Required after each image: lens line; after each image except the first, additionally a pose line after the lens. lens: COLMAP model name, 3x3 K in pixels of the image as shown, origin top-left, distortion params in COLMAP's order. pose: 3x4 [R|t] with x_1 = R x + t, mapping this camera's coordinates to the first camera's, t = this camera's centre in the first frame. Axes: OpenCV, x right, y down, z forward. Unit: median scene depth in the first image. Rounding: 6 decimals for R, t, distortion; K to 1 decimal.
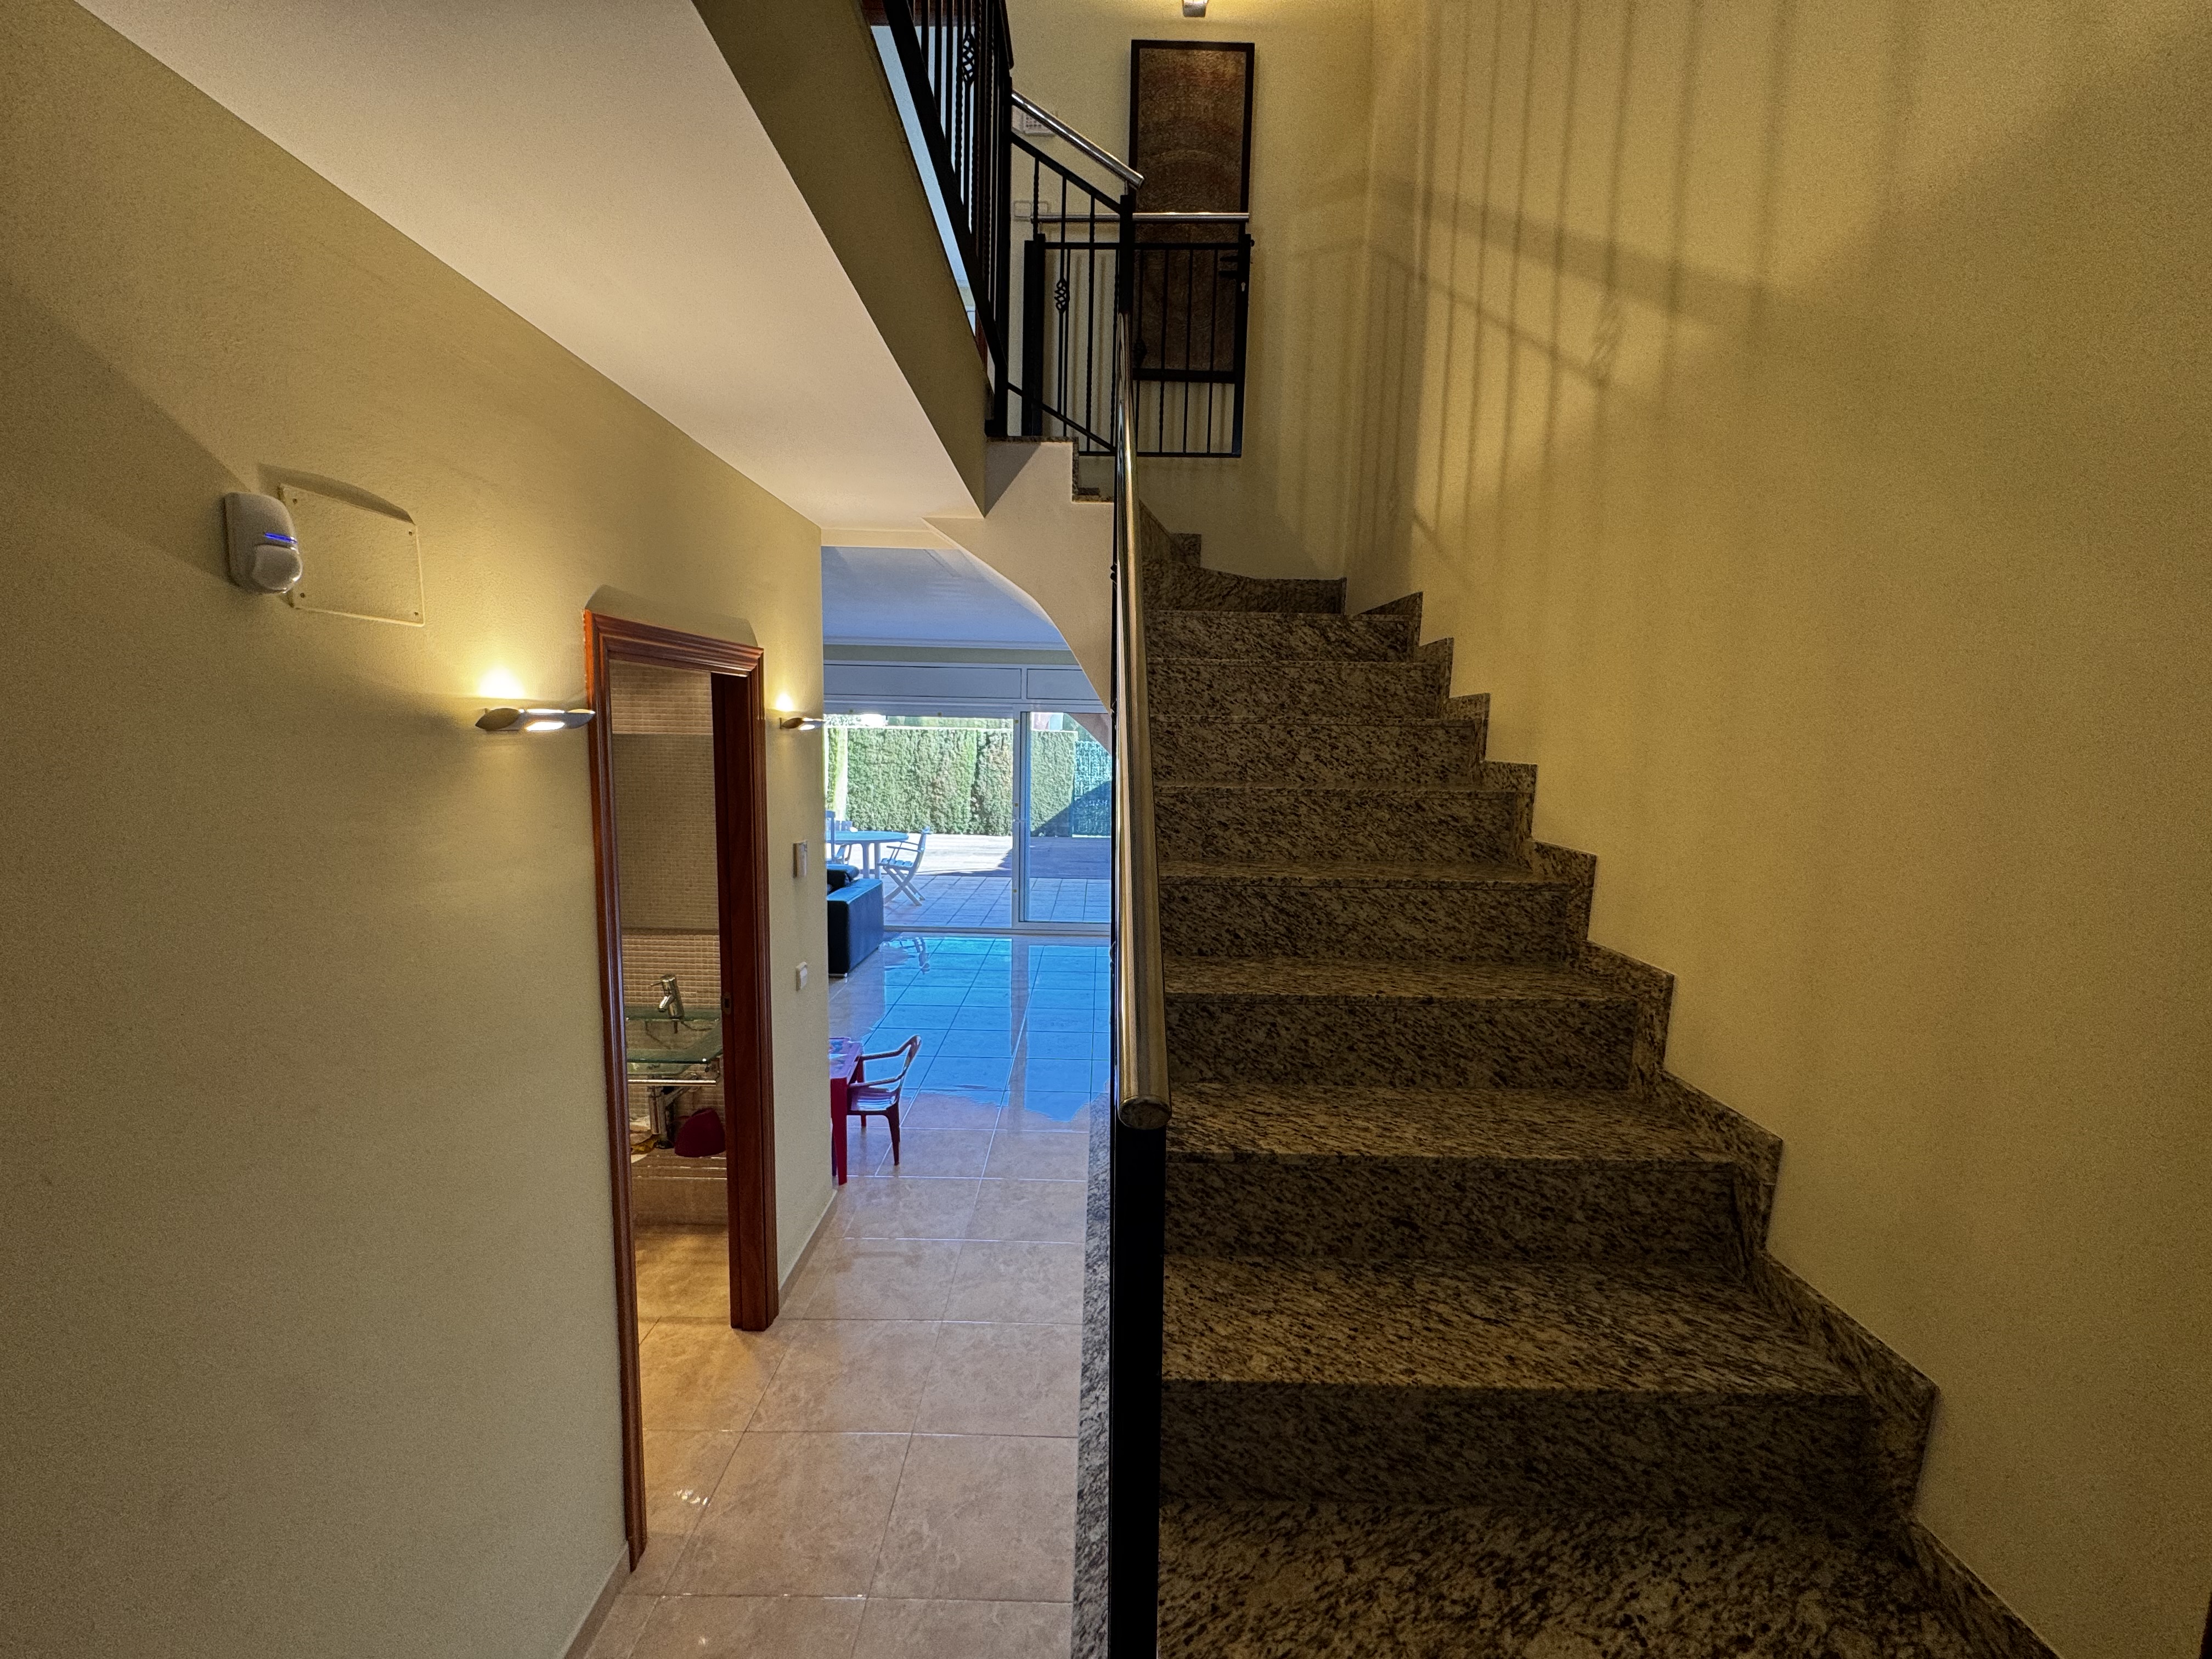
lens RADIAL K [[878.3, 0, 1105.5], [0, 878.3, 829.2], [0, 0, 1]] dist [-0.001815, -0.000228]
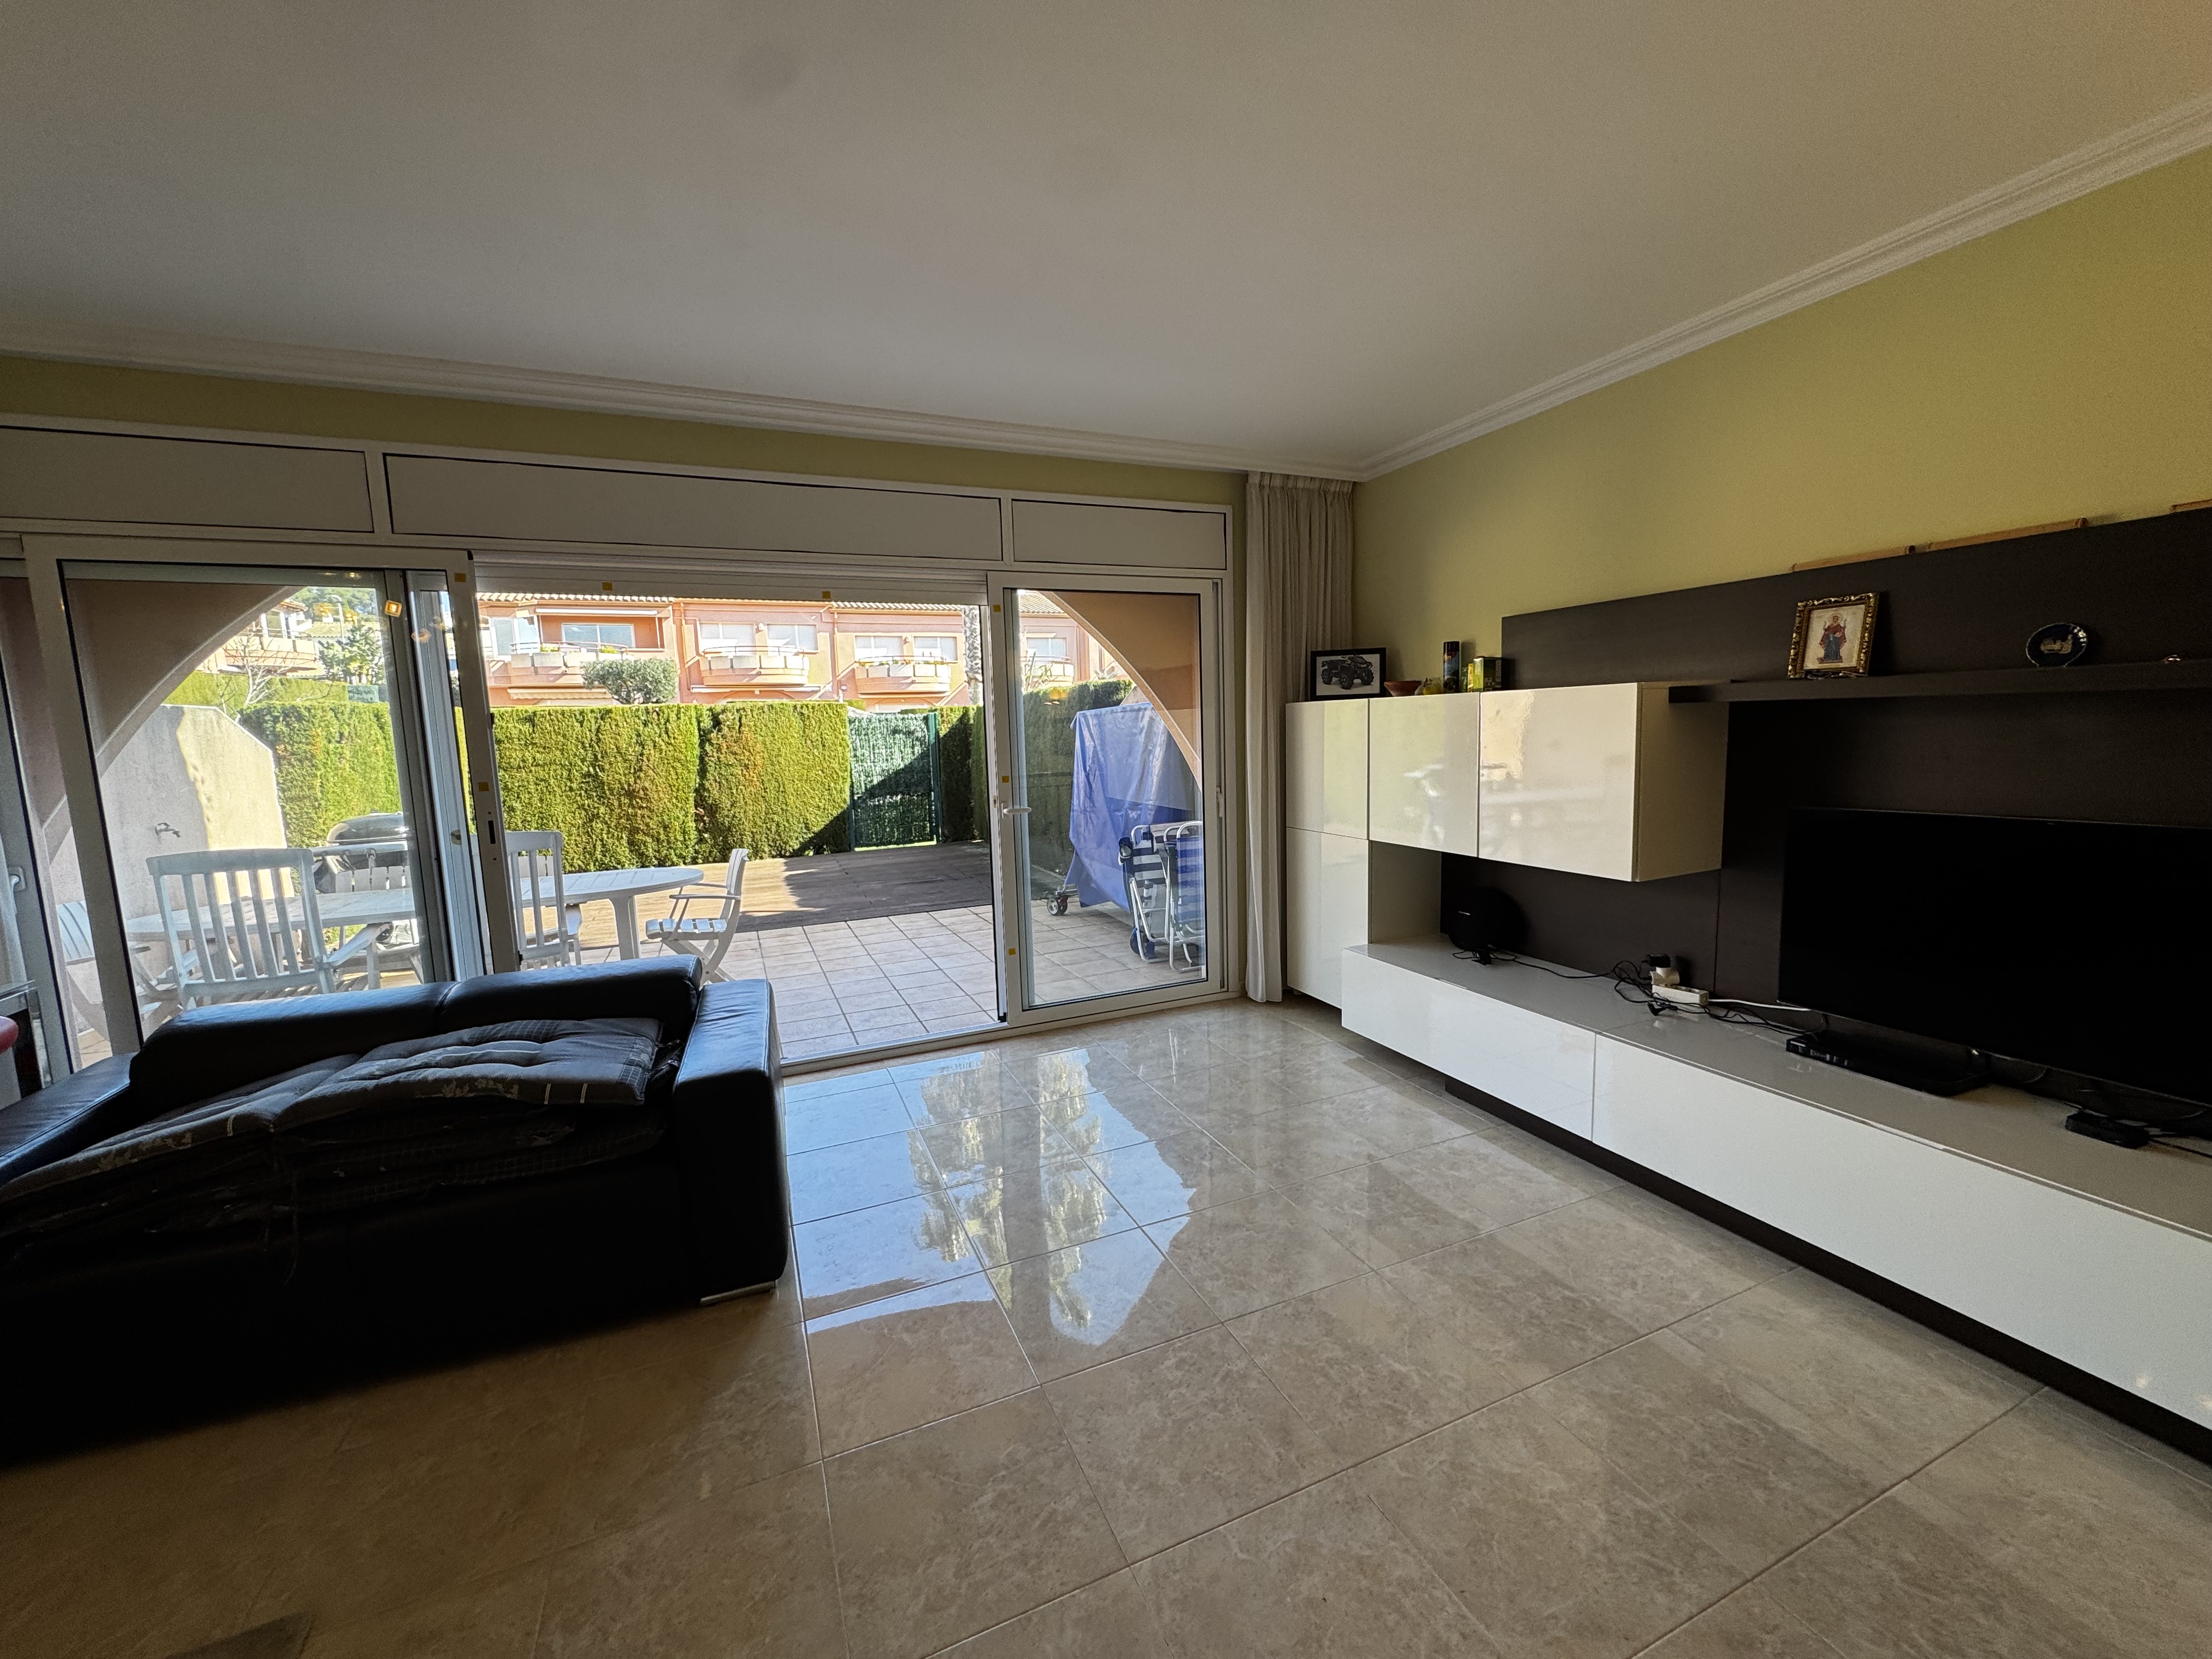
lens RADIAL K [[878.3, 0, 1105.5], [0, 878.3, 829.2], [0, 0, 1]] dist [-0.001815, -0.000228]
pose [[0.916299, -0.098980, 0.388071, -0.128770], [0.099112, 0.994881, 0.019731, -0.002603], [-0.388038, 0.020383, 0.921418, 0.269673]]
